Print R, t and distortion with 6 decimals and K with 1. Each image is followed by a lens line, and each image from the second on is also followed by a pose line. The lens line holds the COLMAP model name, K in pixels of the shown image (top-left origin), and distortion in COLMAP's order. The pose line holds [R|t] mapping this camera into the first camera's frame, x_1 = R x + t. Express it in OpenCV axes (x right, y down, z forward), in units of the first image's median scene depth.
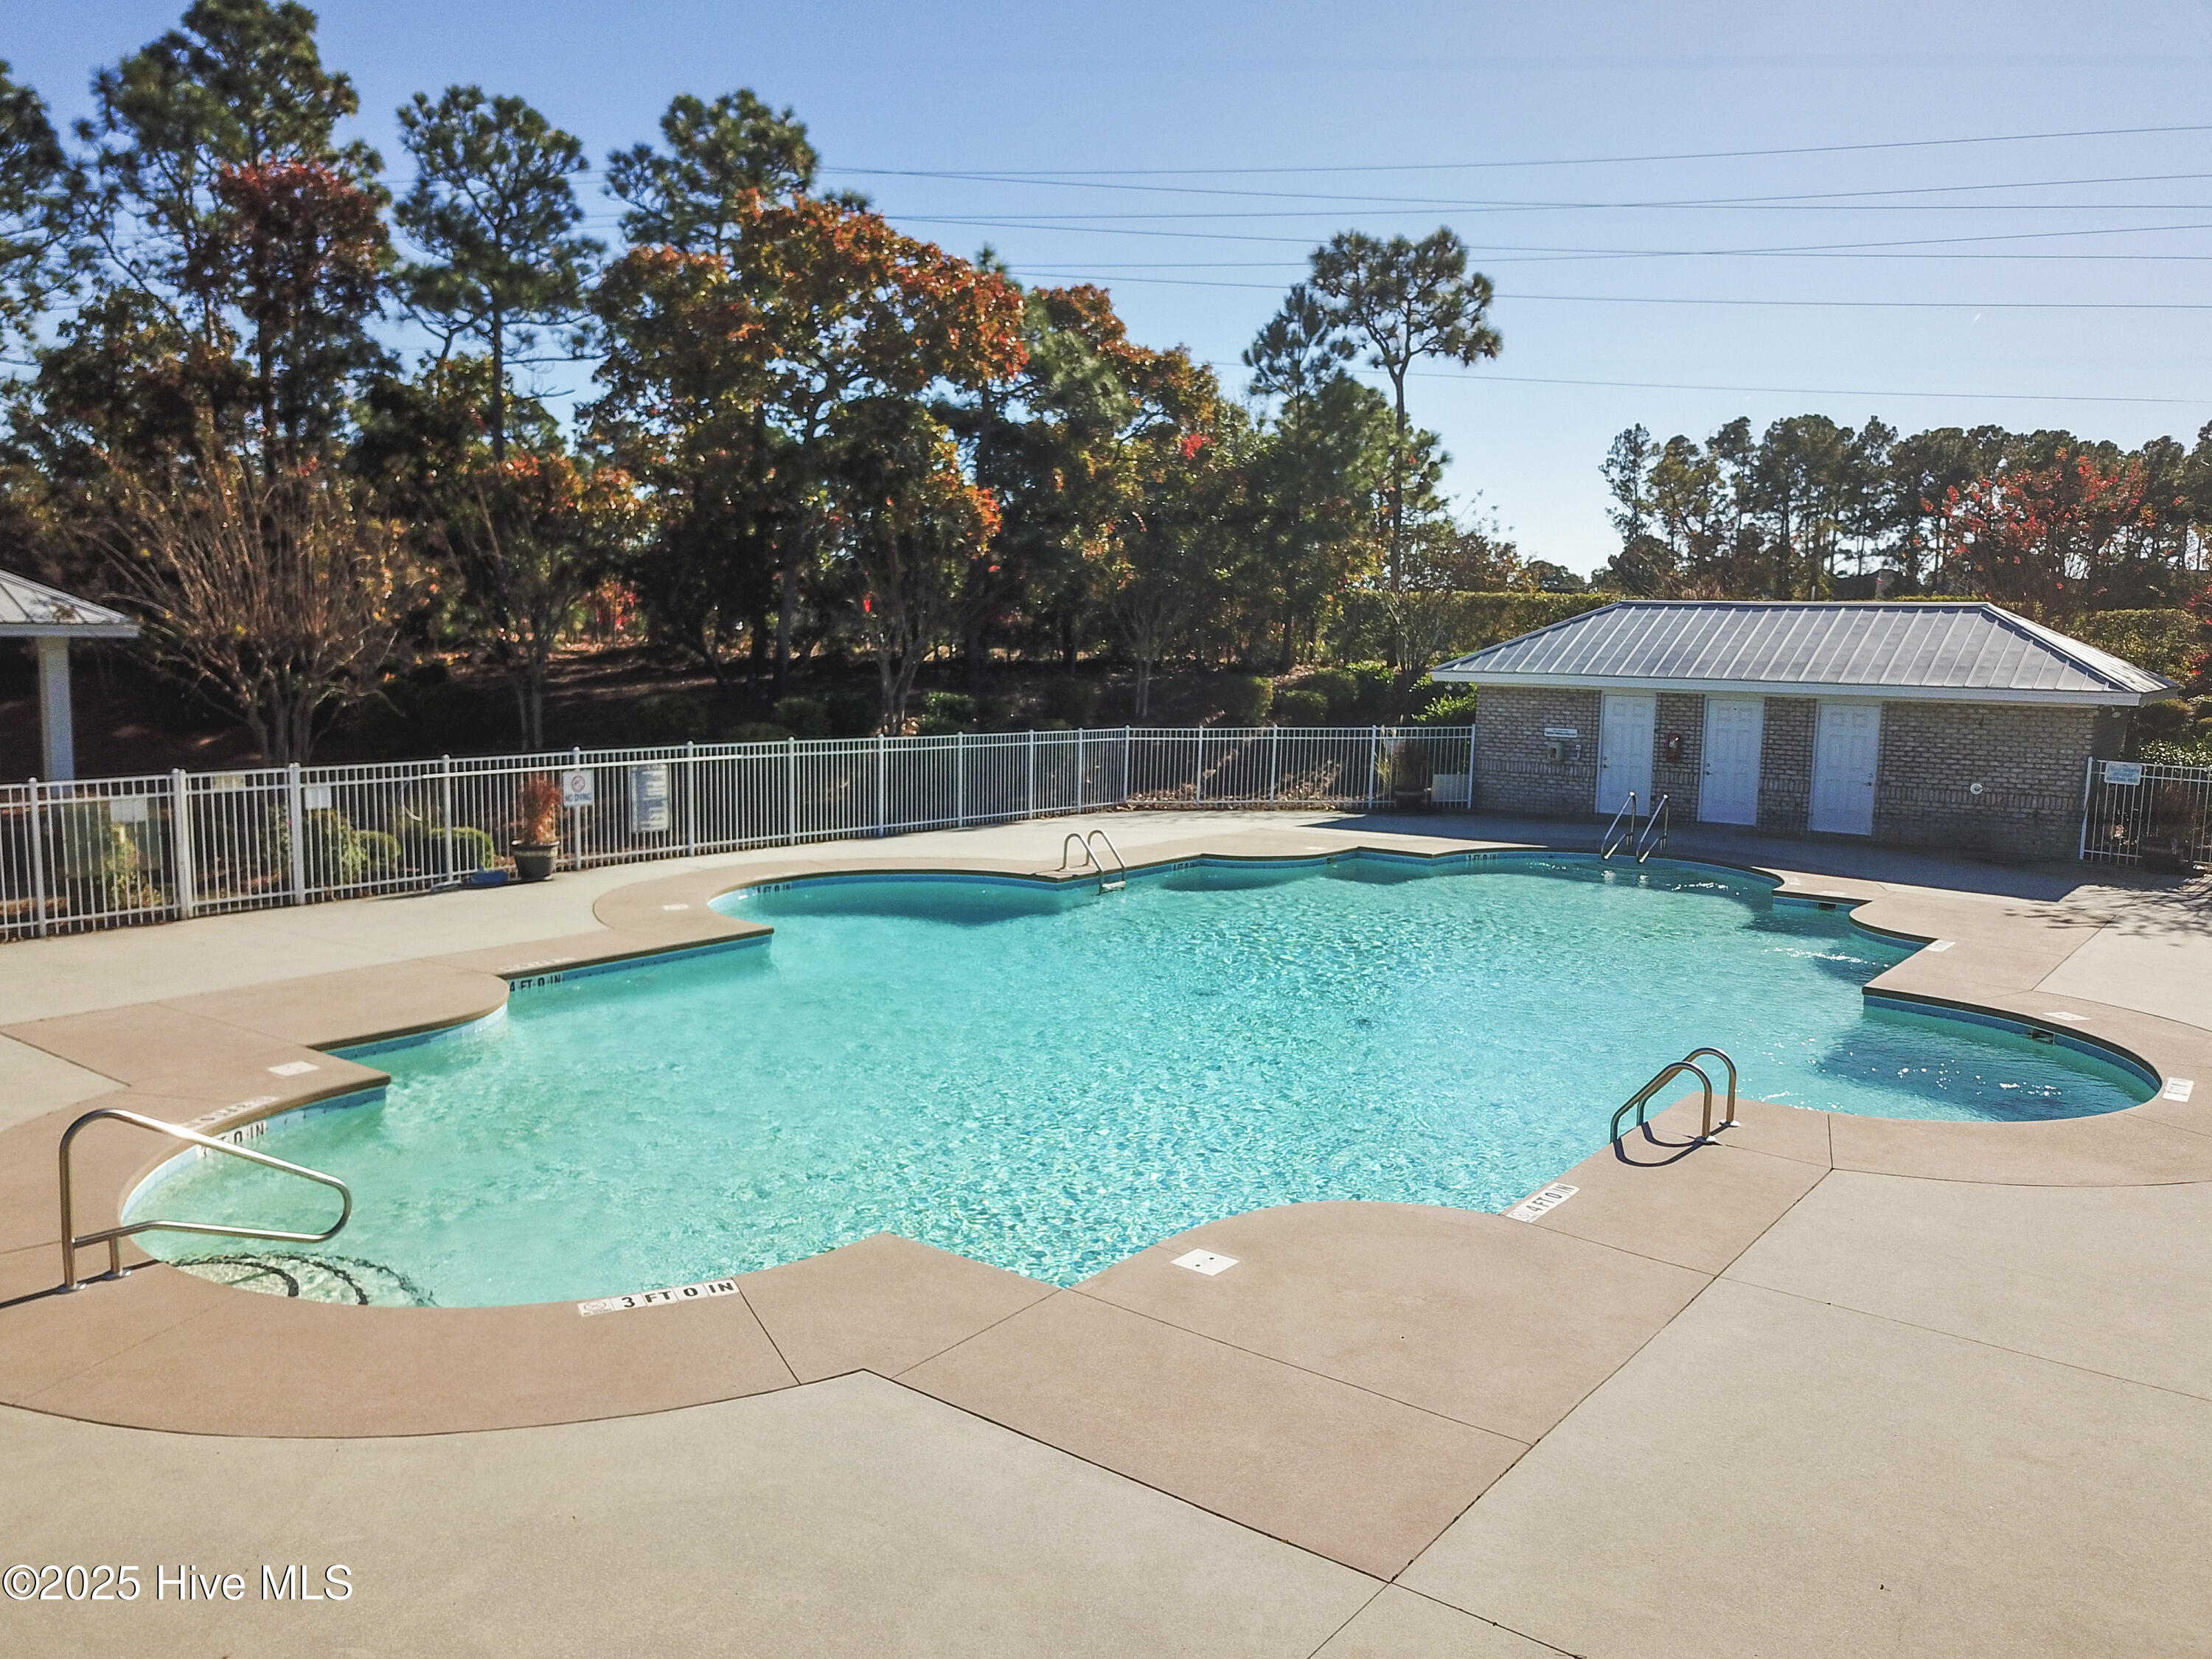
lens RADIAL K [[1714.9, 0, 1106.0], [0, 1714.9, 829.5], [0, 0, 1]] dist [0.004118, -0.001965]
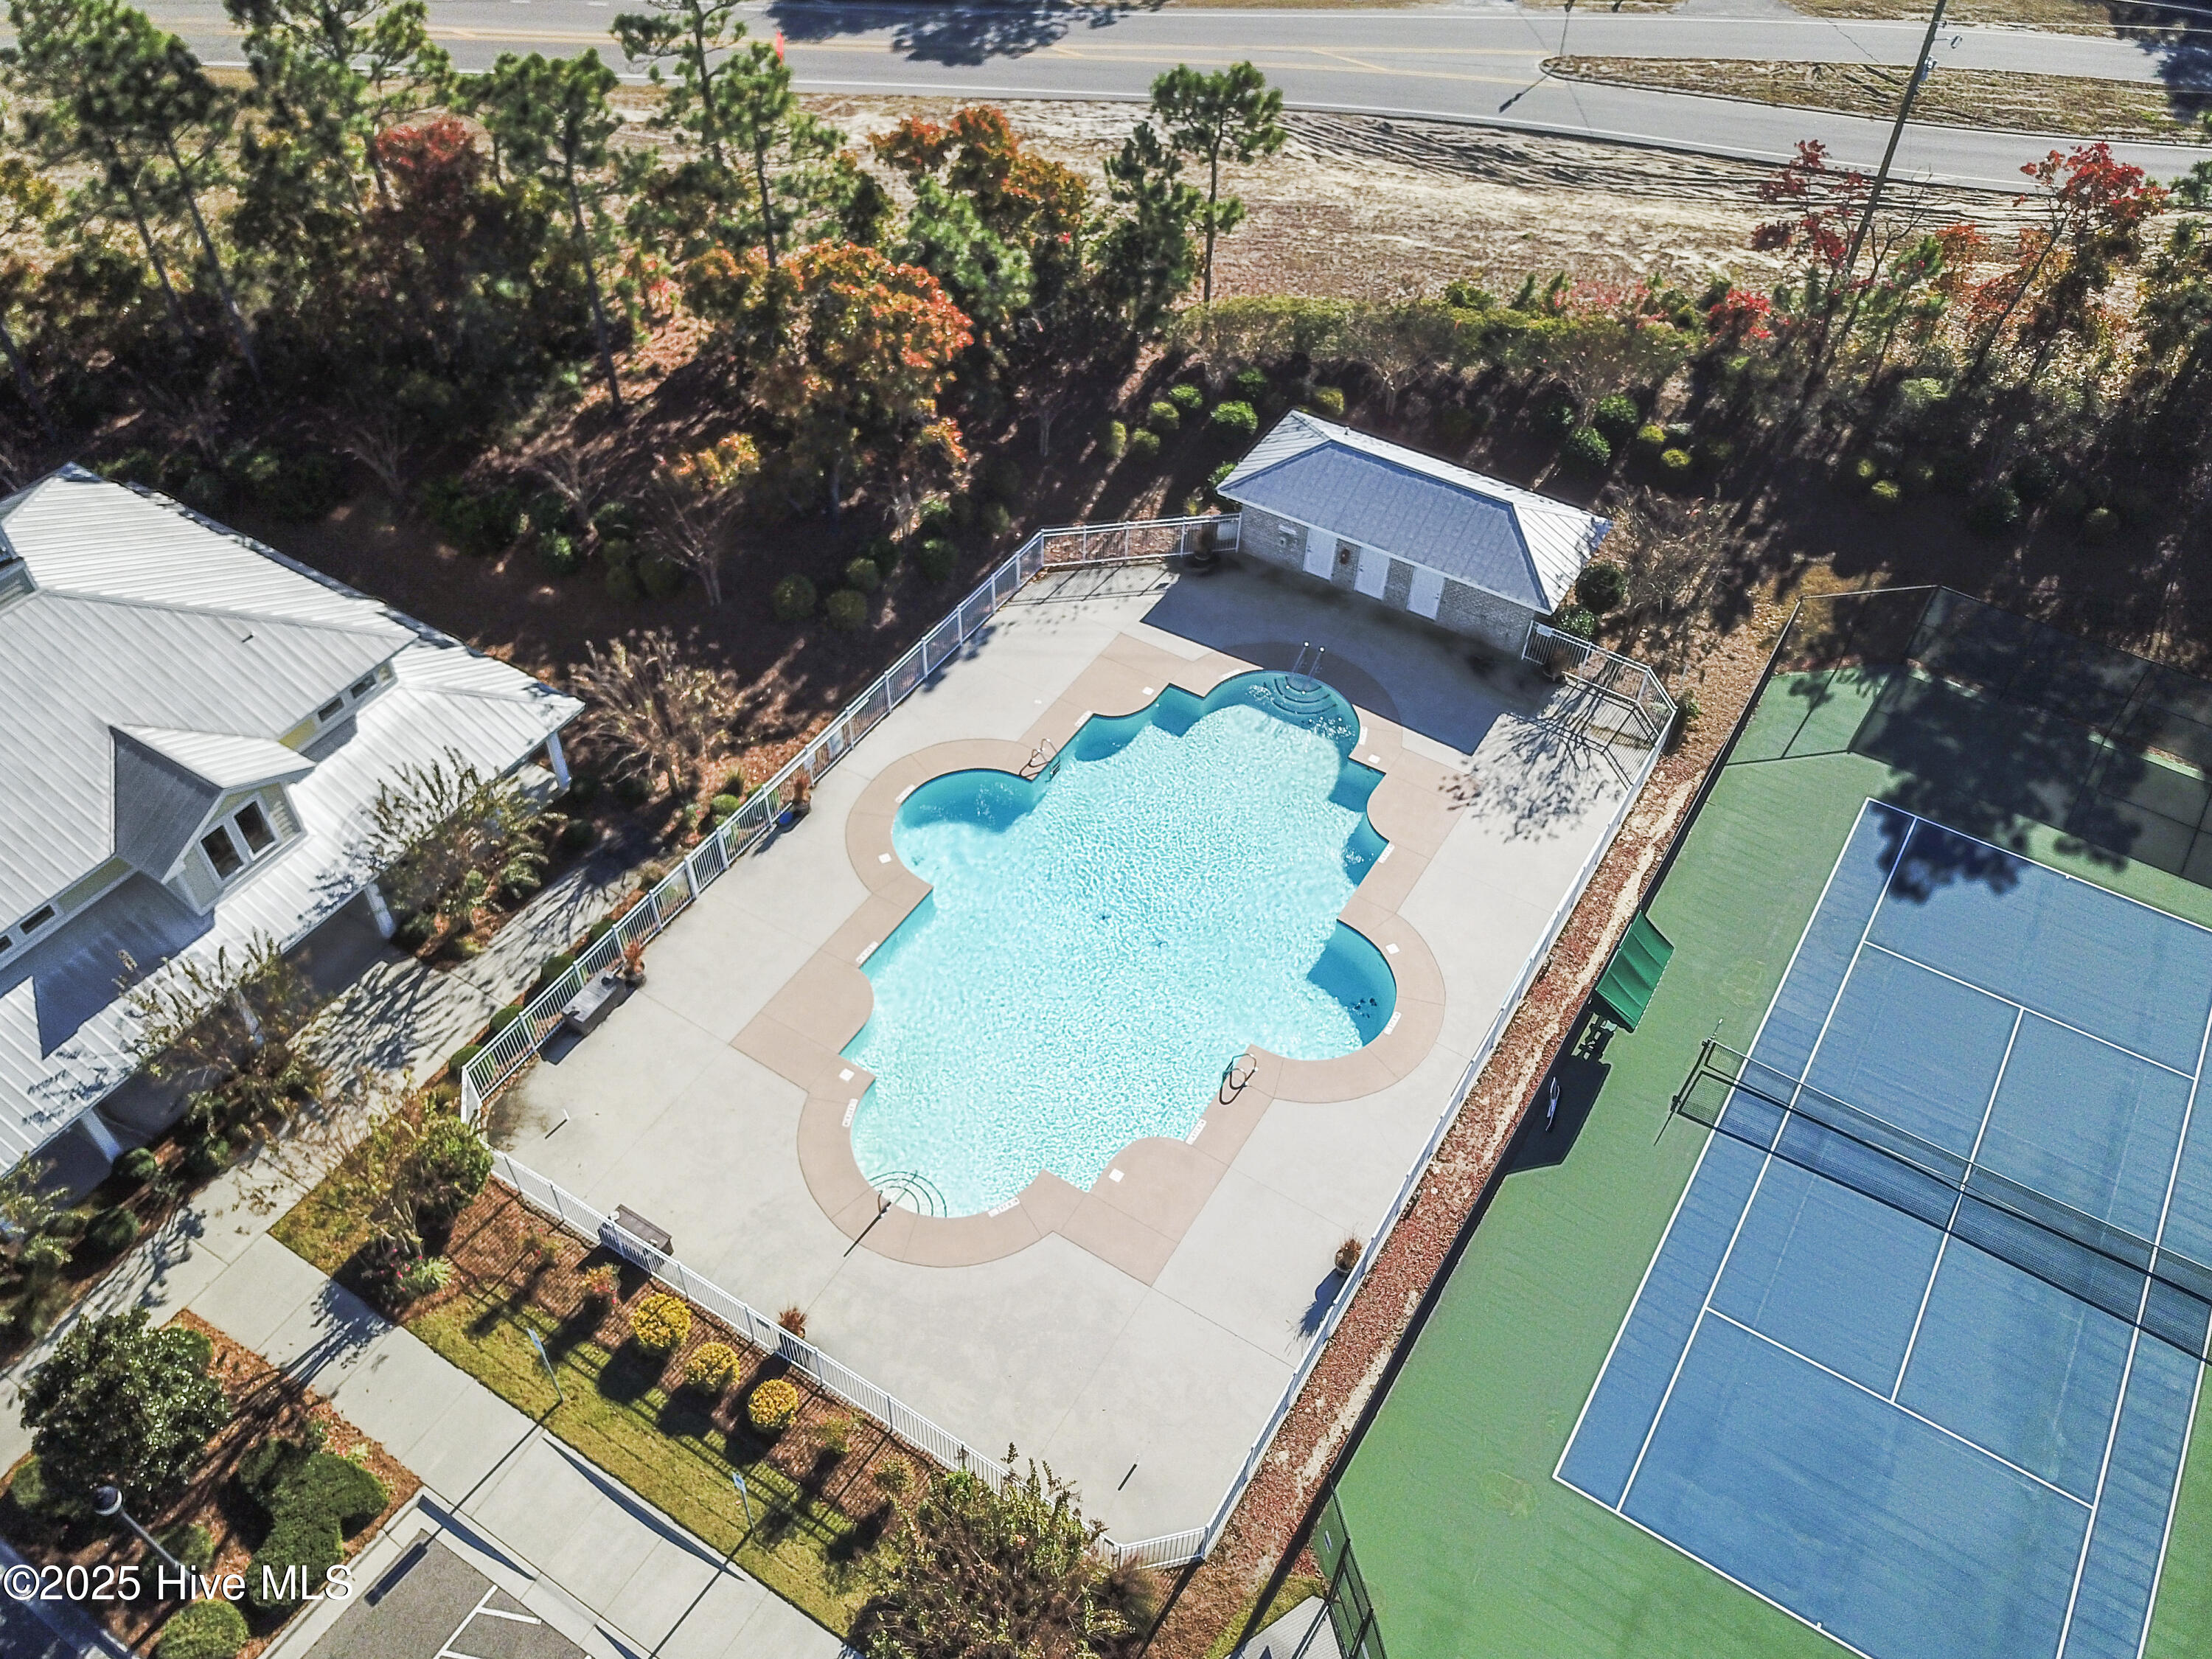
lens RADIAL K [[1714.9, 0, 1106.0], [0, 1714.9, 829.5], [0, 0, 1]] dist [0.004118, -0.001965]
pose [[0.995867, -0.070468, 0.057300, -0.054018], [0.014172, 0.743729, 0.668331, -1.132363], [-0.089712, -0.664757, 0.741654, -0.570641]]
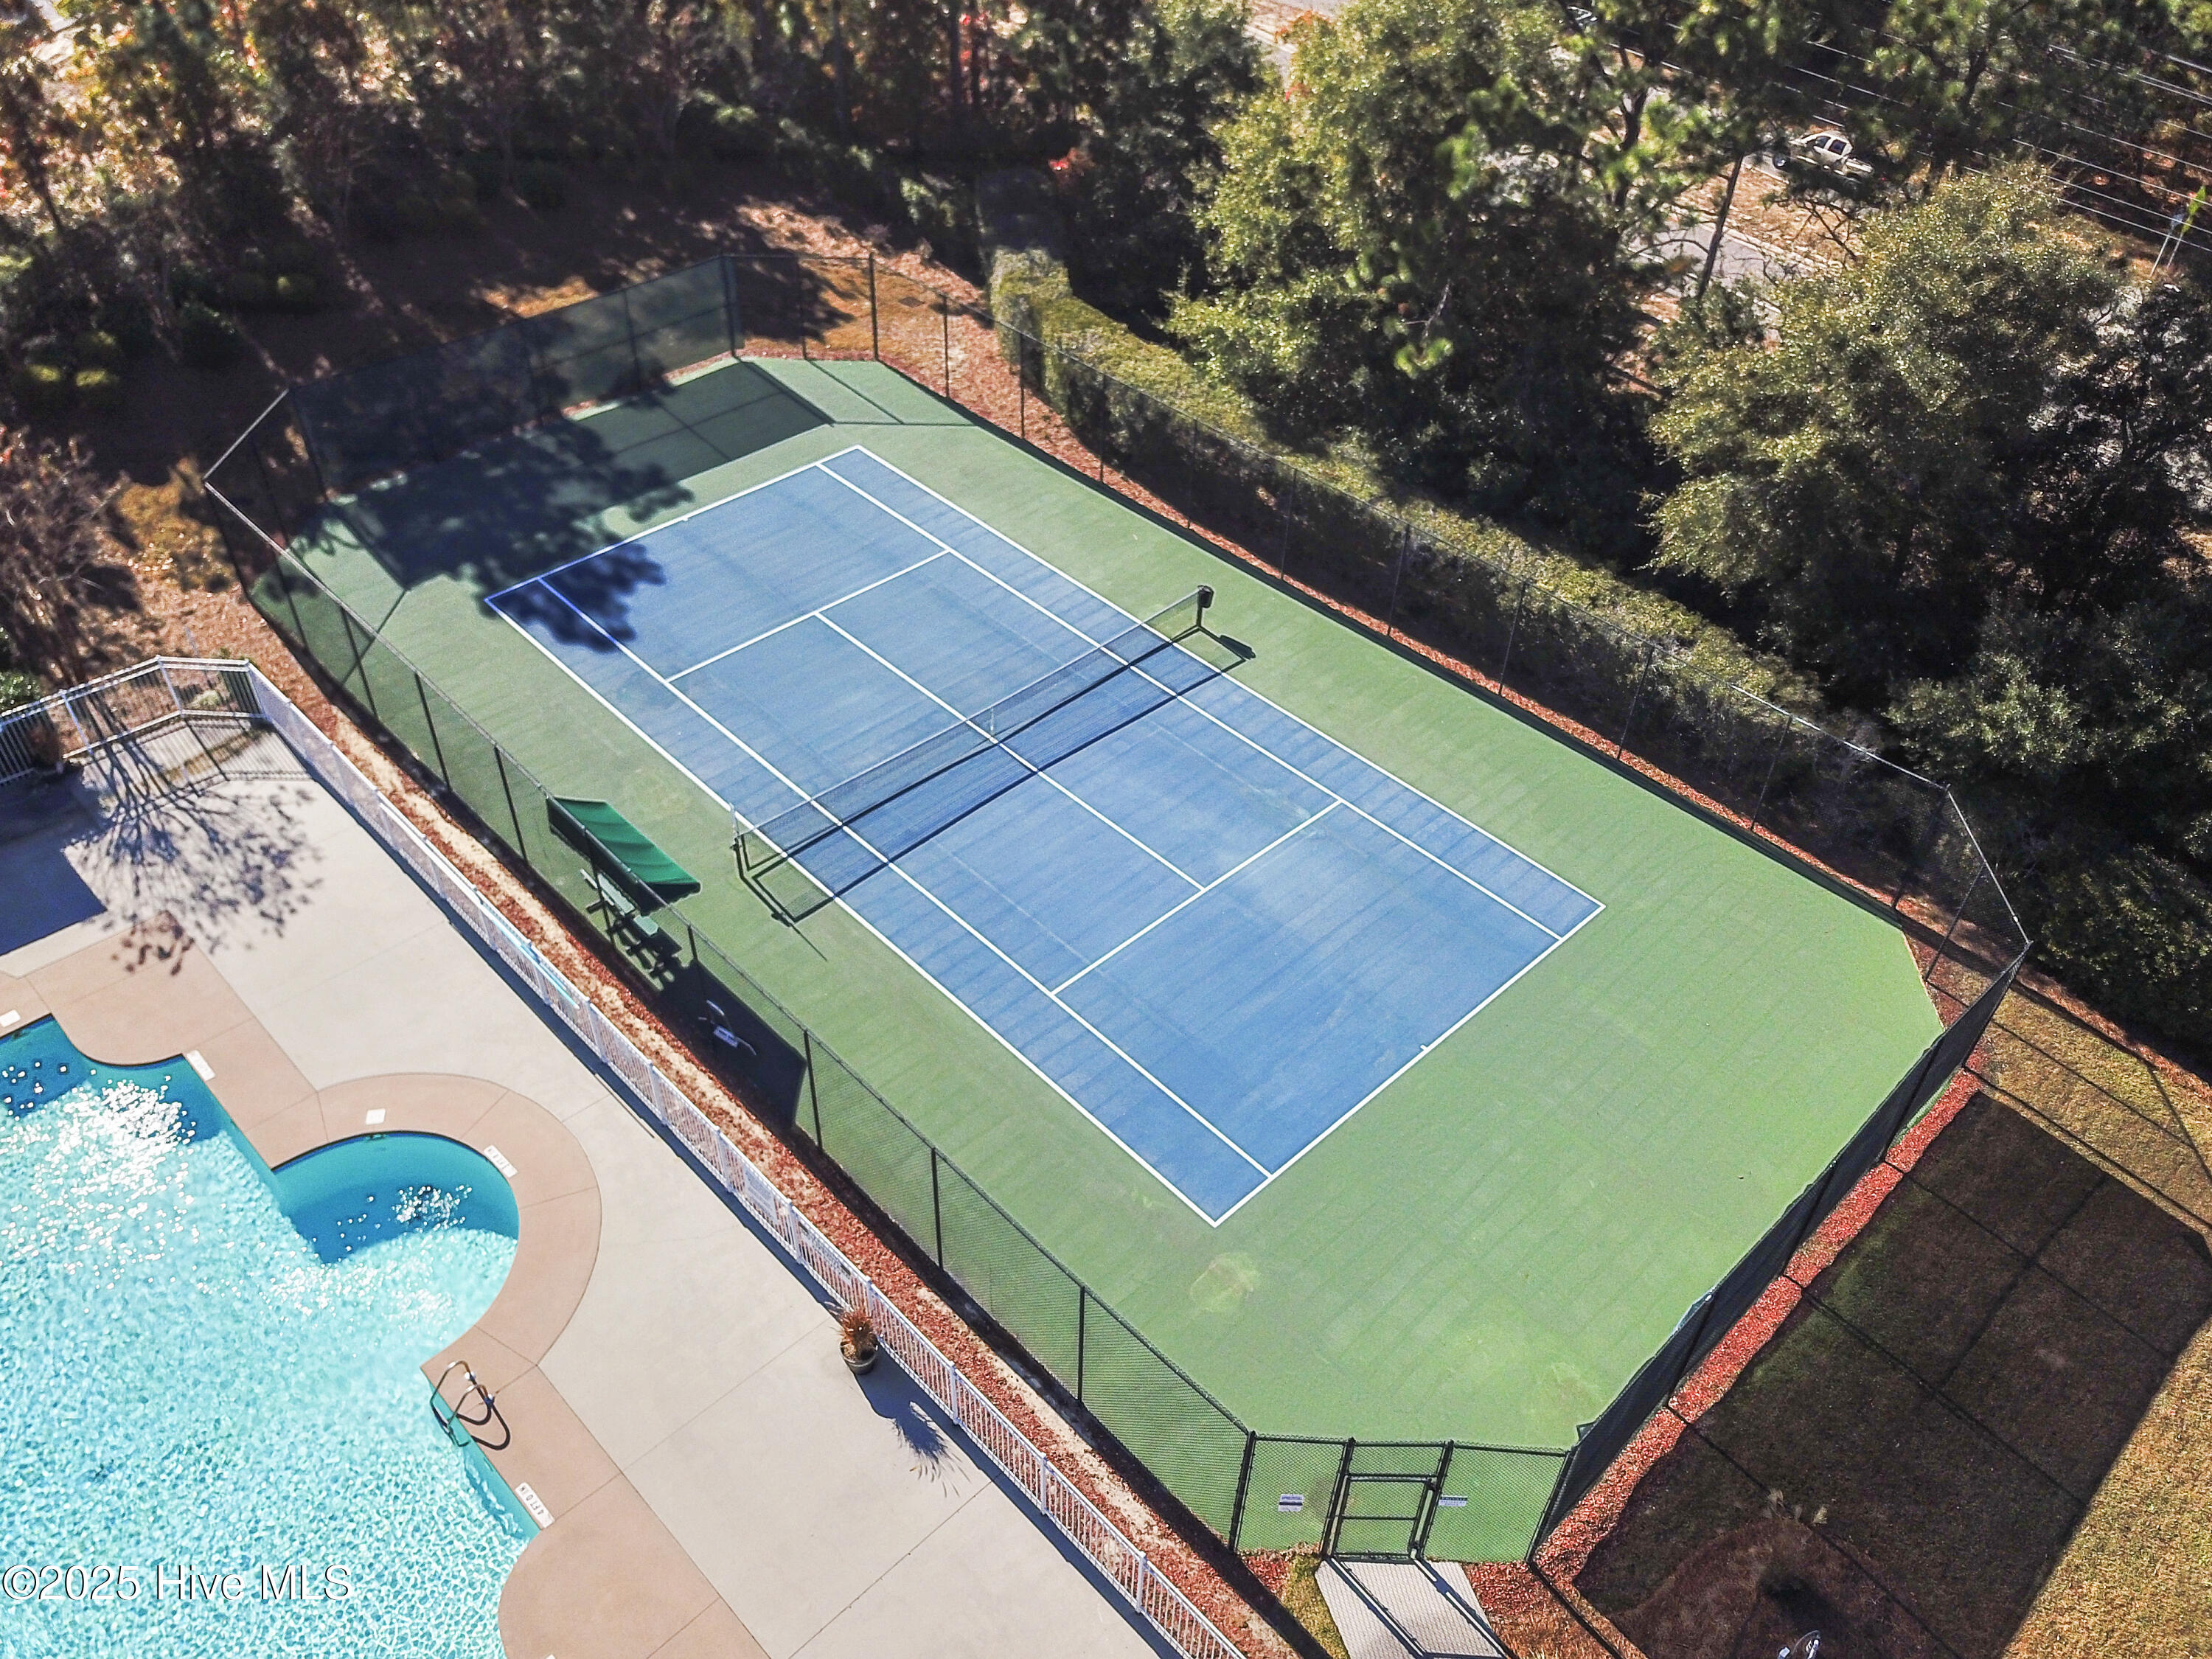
lens RADIAL K [[1714.9, 0, 1106.0], [0, 1714.9, 829.5], [0, 0, 1]] dist [0.004118, -0.001965]
pose [[0.138352, -0.661028, 0.737496, -0.278863], [0.053778, 0.748573, 0.660868, -0.729045], [-0.988922, -0.051771, 0.139115, -0.018591]]
